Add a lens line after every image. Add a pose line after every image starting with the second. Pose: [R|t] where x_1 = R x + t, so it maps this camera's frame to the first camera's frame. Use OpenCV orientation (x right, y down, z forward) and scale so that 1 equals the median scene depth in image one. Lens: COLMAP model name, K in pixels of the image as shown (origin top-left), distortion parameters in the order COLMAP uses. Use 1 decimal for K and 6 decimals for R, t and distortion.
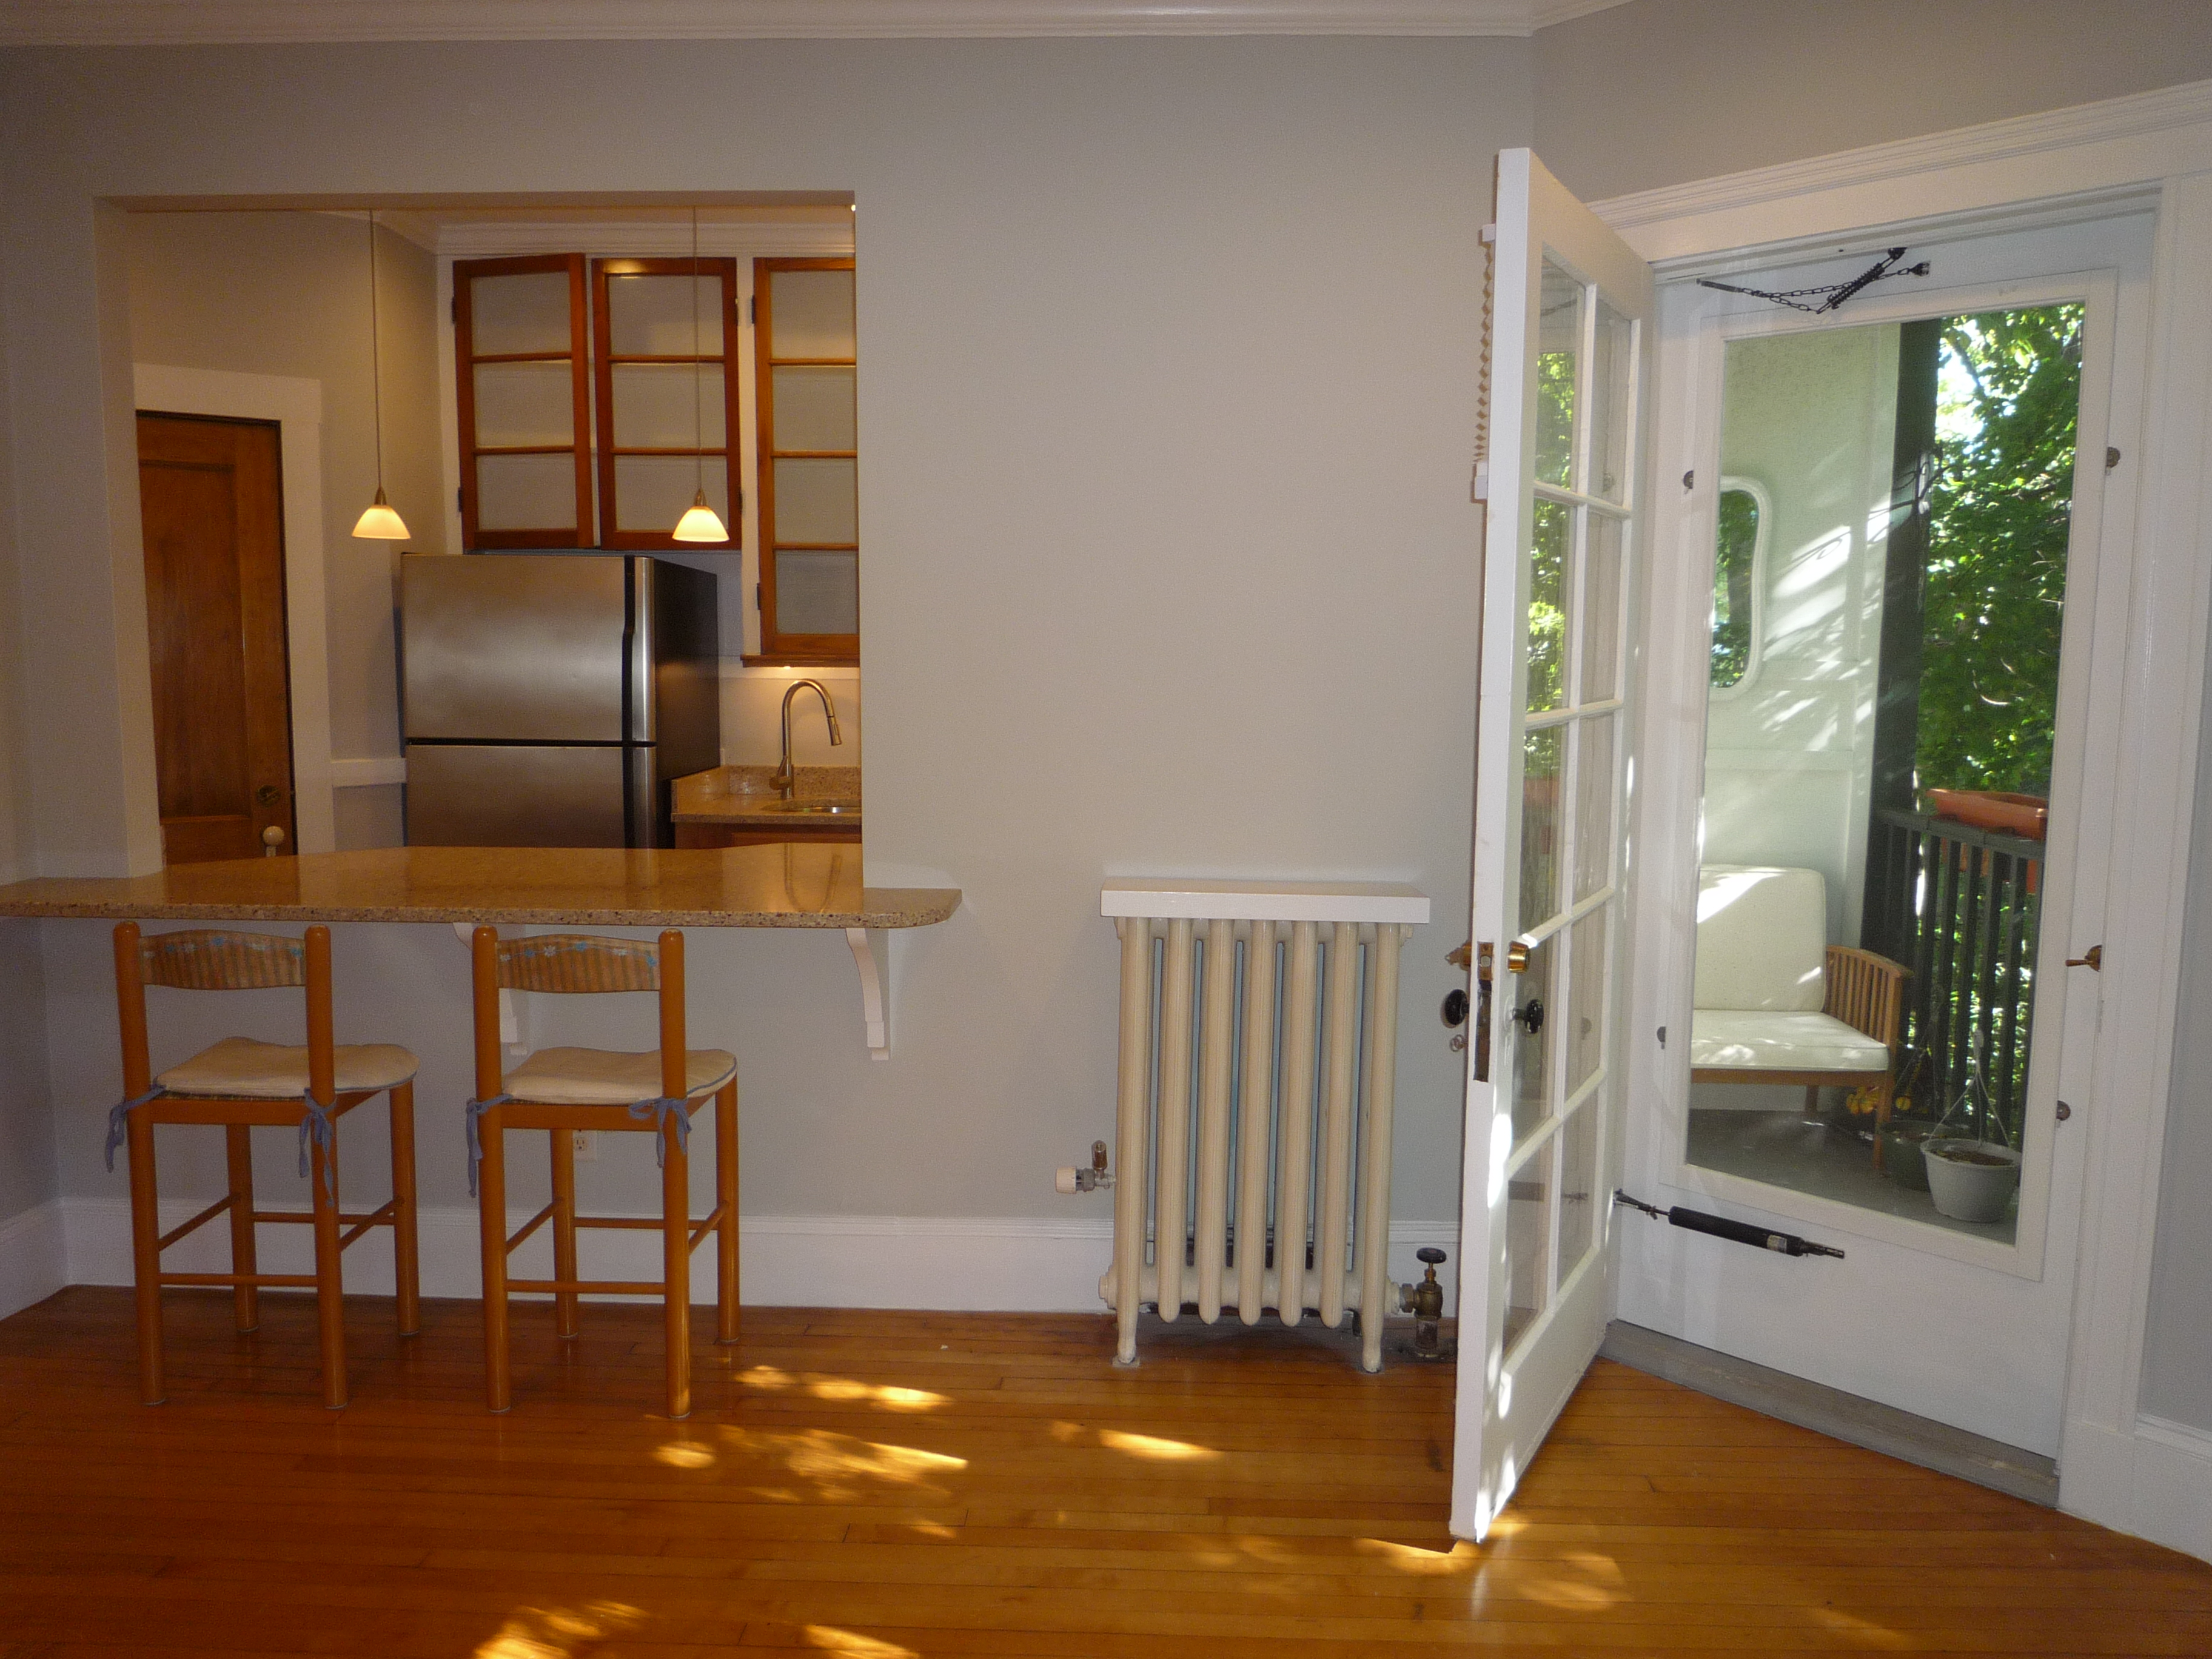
lens RADIAL K [[1613.3, 0, 1106.0], [0, 1613.3, 829.5], [0, 0, 1]] dist [0.000222, -0.027099]
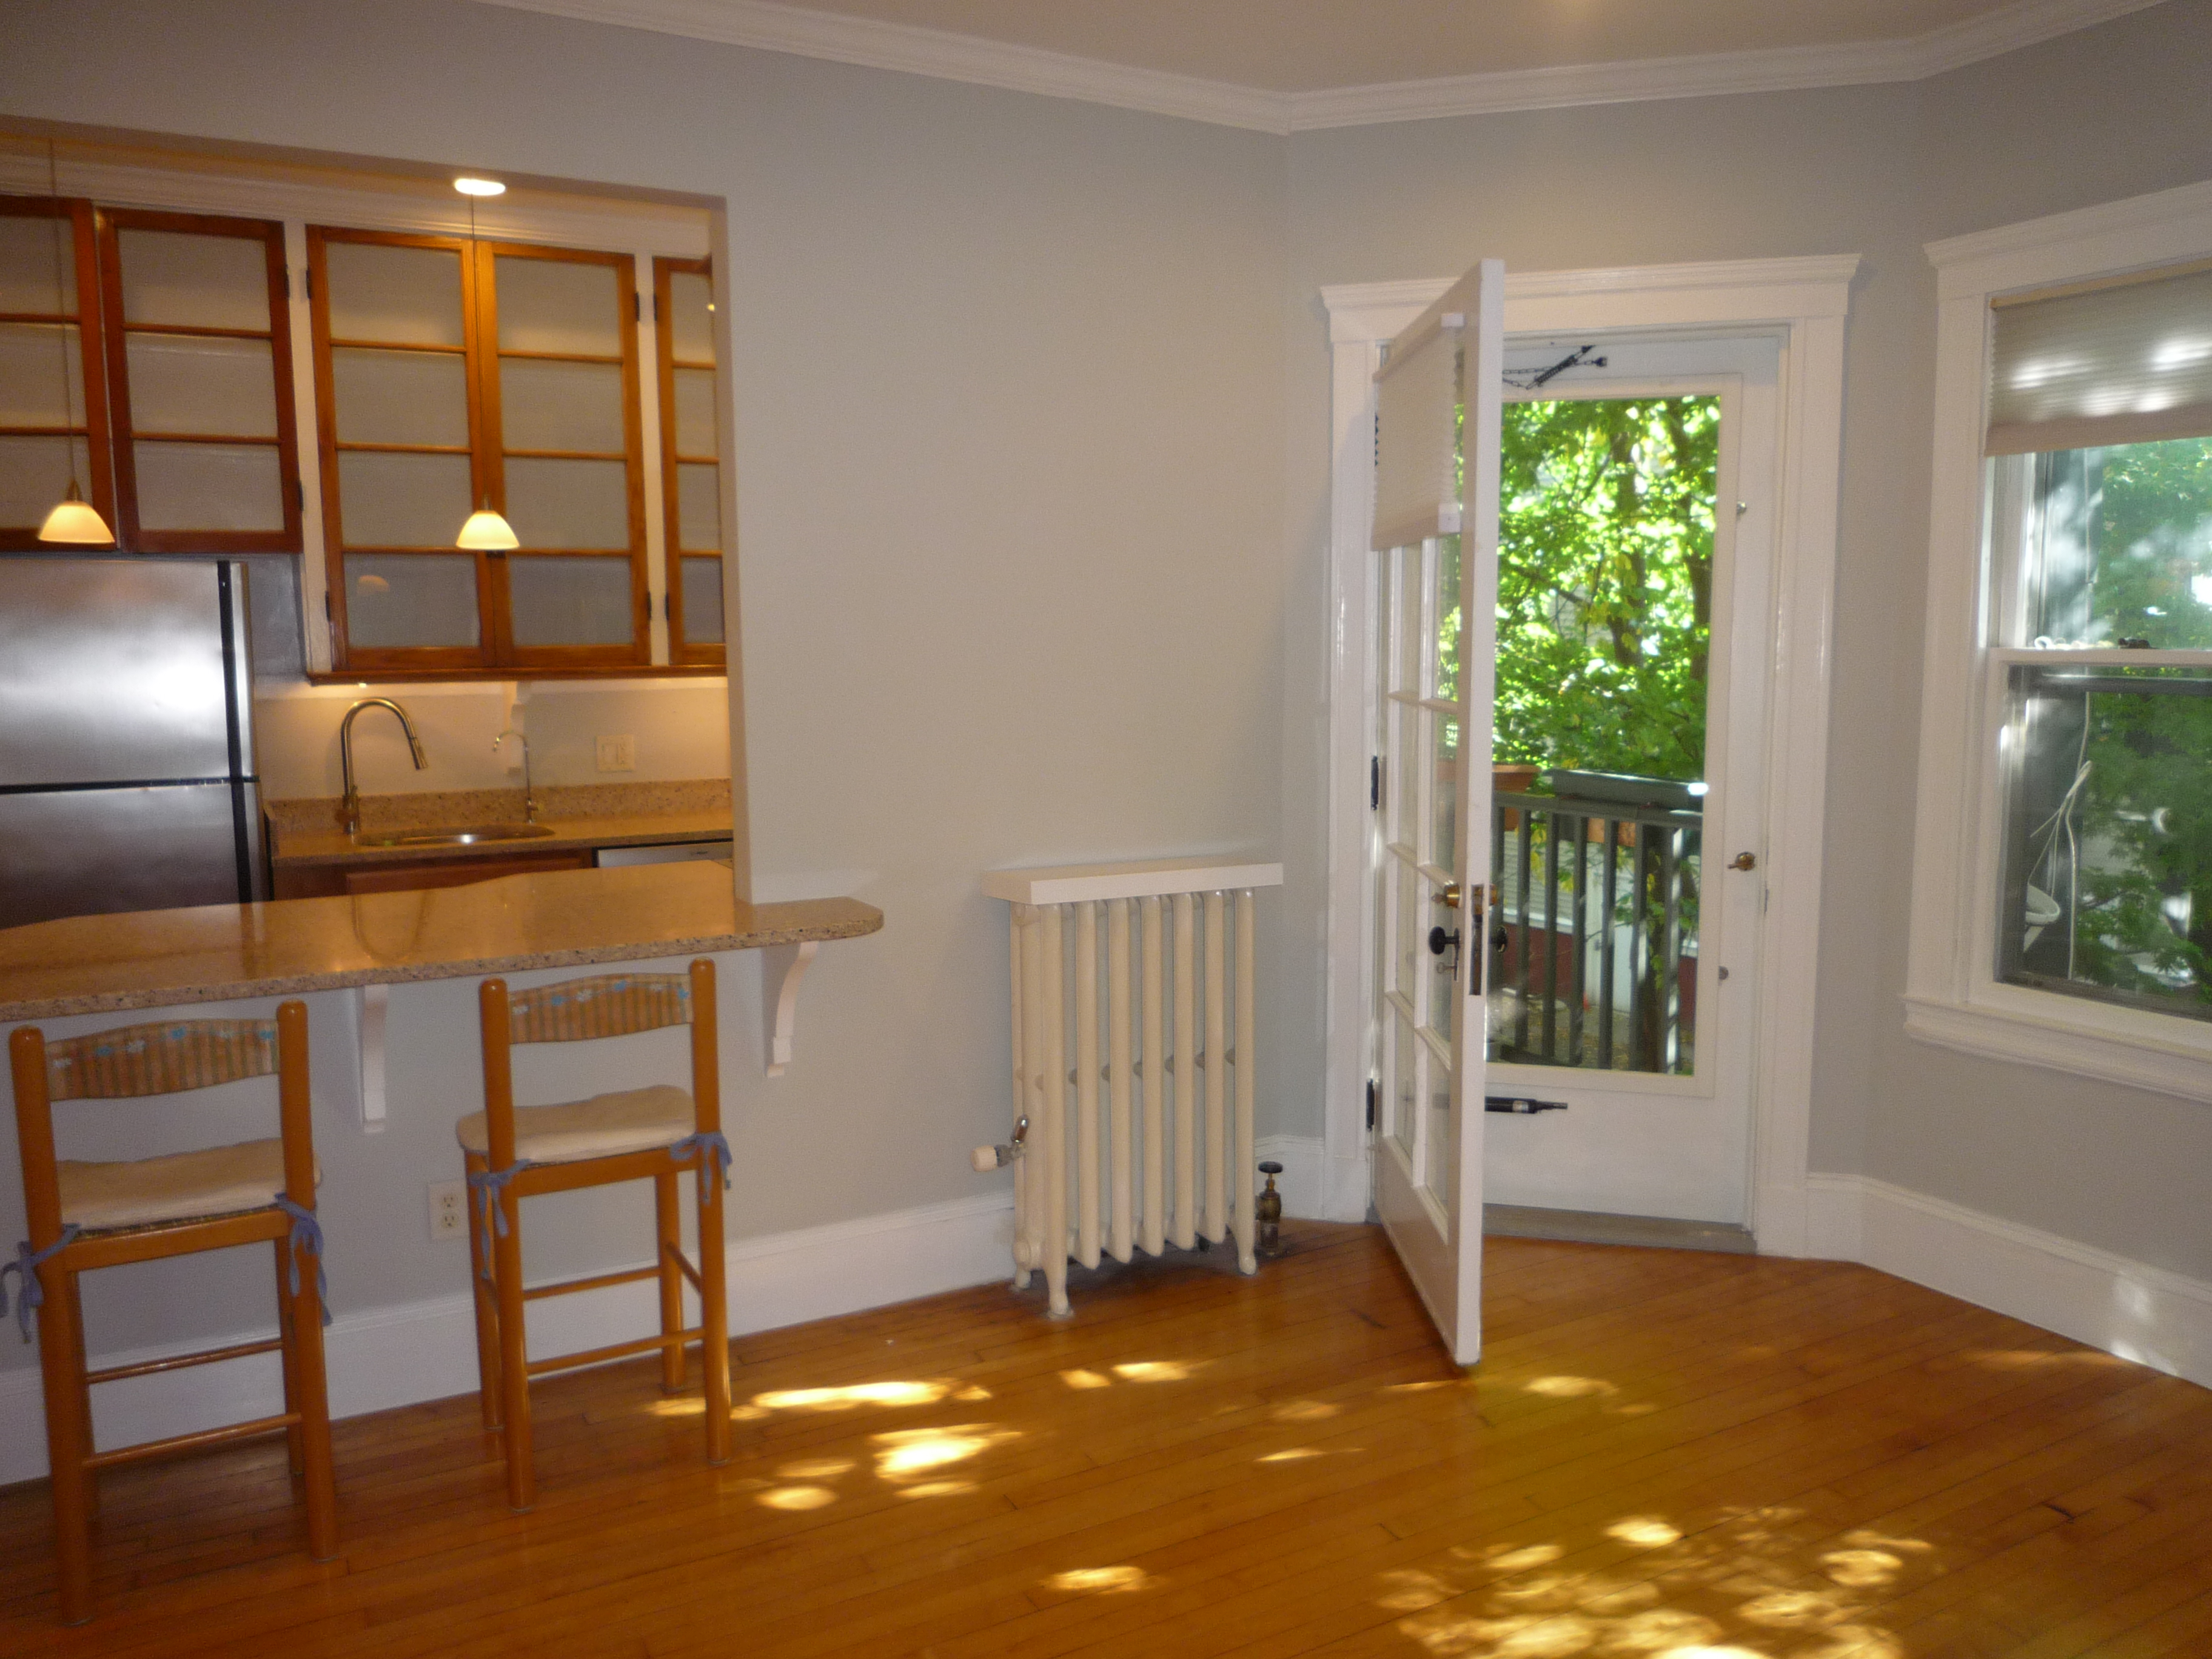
lens RADIAL K [[1613.3, 0, 1106.0], [0, 1613.3, 829.5], [0, 0, 1]] dist [0.000222, -0.027099]
pose [[0.867319, -0.074046, 0.492215, -0.489265], [0.072847, 0.997108, 0.021636, -0.016943], [-0.492394, 0.017091, 0.870205, 0.035495]]
